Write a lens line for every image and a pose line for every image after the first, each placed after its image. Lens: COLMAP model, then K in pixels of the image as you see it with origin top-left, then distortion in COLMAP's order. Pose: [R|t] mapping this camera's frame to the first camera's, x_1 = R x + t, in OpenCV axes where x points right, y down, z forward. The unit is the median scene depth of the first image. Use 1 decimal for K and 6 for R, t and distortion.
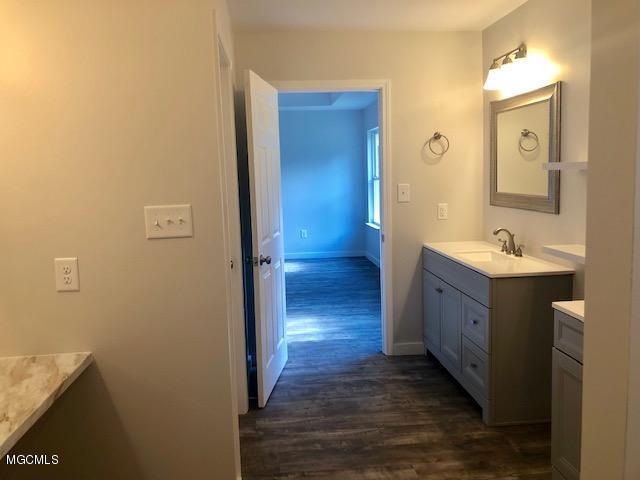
lens RADIAL K [[528.3, 0, 314.0], [0, 528.3, 227.6], [0, 0, 1]] dist [0.023601, -0.003962]
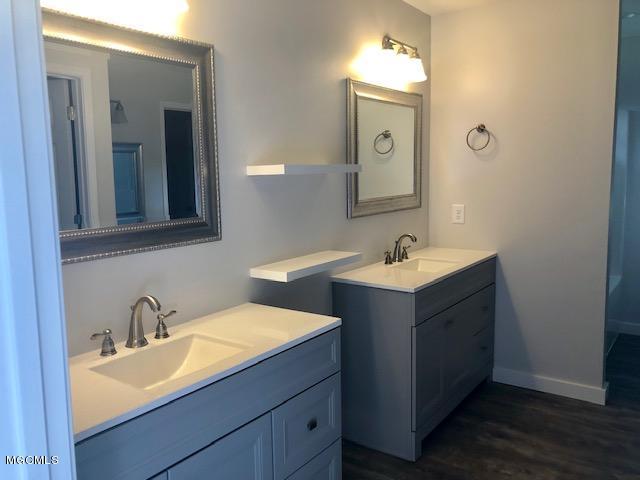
lens RADIAL K [[532.1, 0, 321.1], [0, 532.1, 230.6], [0, 0, 1]] dist [0.017950, -0.004544]
pose [[-0.752456, -0.033939, 0.657767, -0.093606], [0.110495, 0.978013, 0.176865, -0.128188], [-0.649307, 0.205763, -0.732162, 1.241871]]
